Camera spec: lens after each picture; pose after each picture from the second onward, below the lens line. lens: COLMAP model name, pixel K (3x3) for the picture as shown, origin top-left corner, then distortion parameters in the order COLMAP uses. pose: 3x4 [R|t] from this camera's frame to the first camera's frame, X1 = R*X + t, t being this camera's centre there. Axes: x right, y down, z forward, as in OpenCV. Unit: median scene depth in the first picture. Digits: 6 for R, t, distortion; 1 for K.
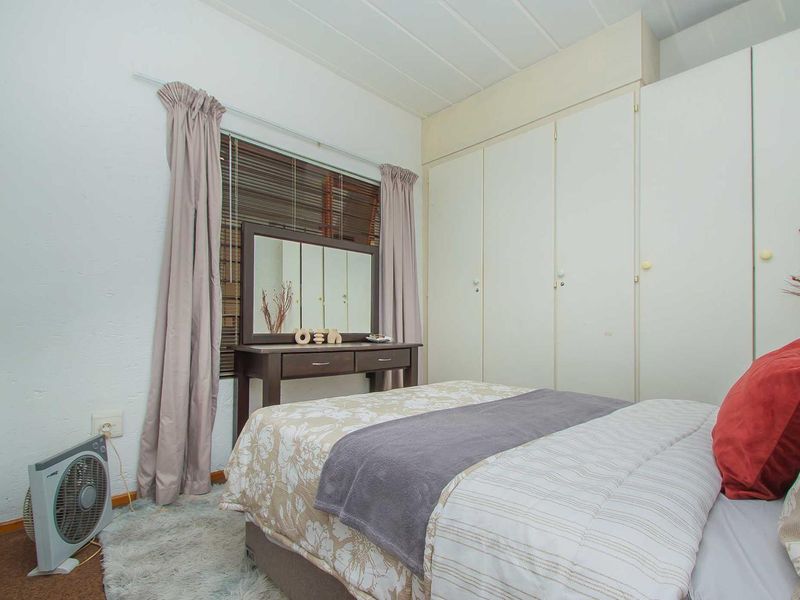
lens RADIAL K [[412.1, 0, 397.9], [0, 412.1, 308.7], [0, 0, 1]] dist [-0.002785, -0.000736]
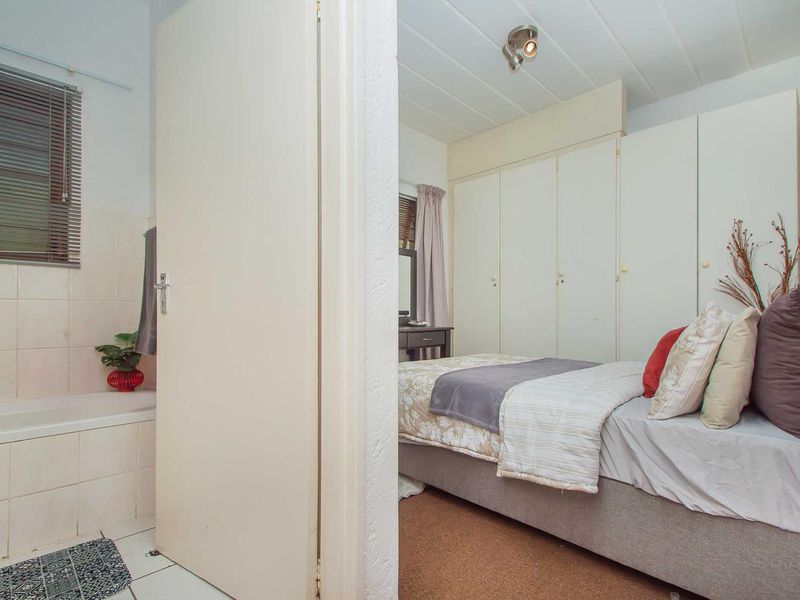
lens RADIAL K [[407.4, 0, 400.0], [0, 407.4, 300.0], [0, 0, 1]] dist [0.000009, -0.000458]
pose [[0.999994, -0.001304, 0.003303, -0.144658], [0.001274, 0.999958, 0.009081, -0.014839], [-0.003314, -0.009077, 0.999953, -0.349834]]
